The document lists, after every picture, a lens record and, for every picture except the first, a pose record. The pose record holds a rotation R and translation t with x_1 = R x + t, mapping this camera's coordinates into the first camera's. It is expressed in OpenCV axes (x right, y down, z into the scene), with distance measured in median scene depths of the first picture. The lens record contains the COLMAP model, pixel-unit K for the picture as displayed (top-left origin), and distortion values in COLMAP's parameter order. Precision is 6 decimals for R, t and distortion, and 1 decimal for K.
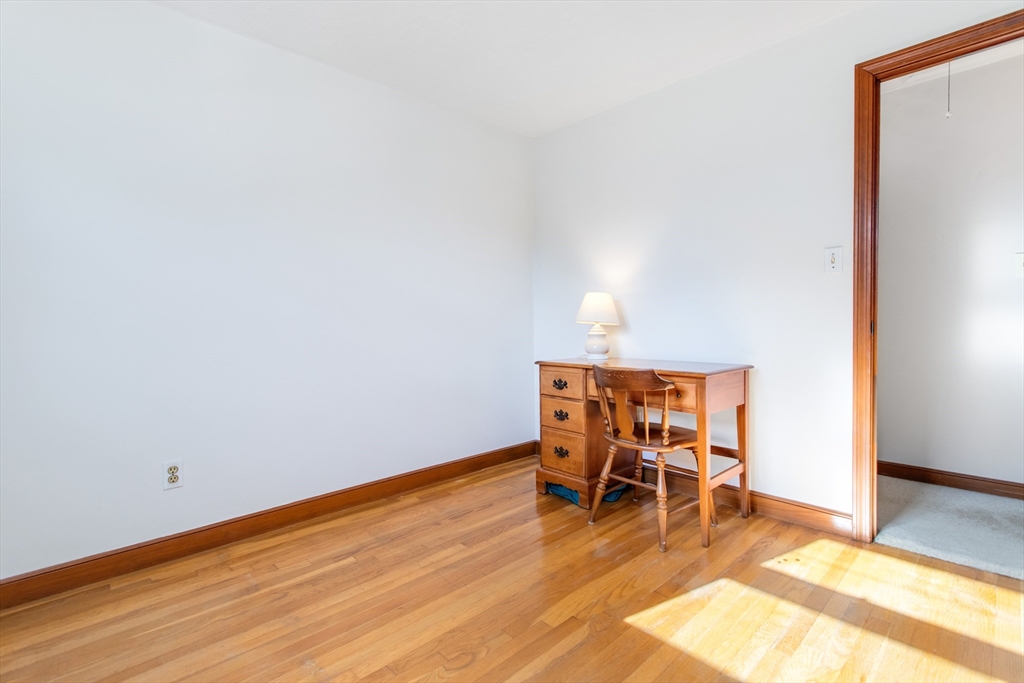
lens RADIAL K [[485.5, 0, 502.0], [0, 485.5, 337.4], [0, 0, 1]] dist [0.001987, -0.000674]
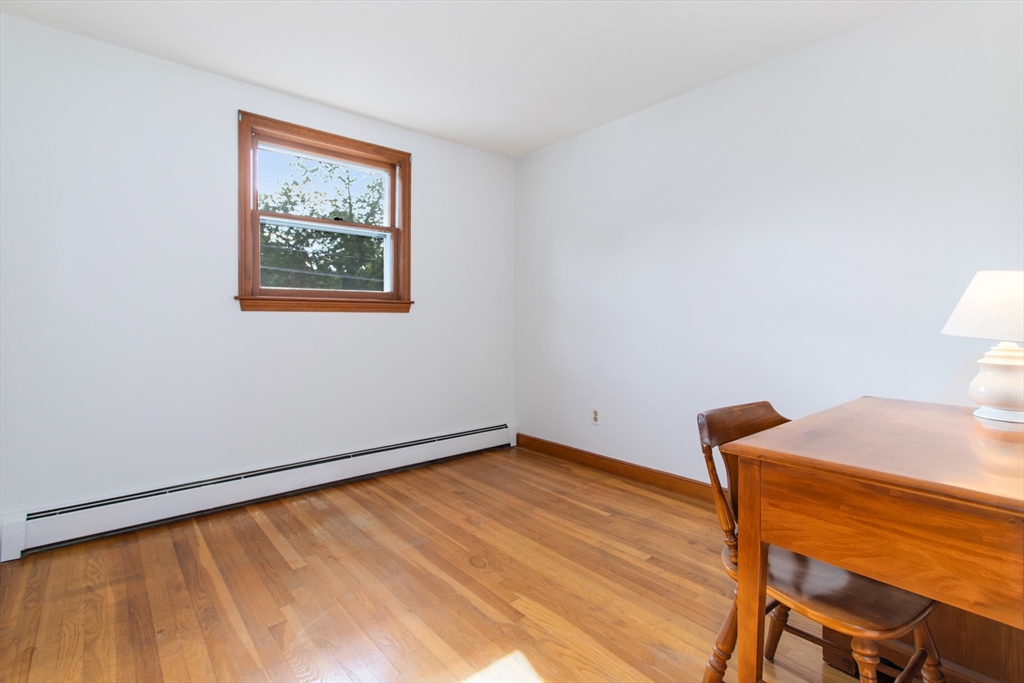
lens RADIAL K [[485.5, 0, 530.1], [0, 485.5, 313.0], [0, 0, 1]] dist [0.001987, -0.000674]
pose [[-0.027228, 0.001954, -0.999627, 1.005646], [-0.034220, 0.999410, 0.002885, -0.061940], [0.999043, 0.034286, -0.027145, 0.869003]]
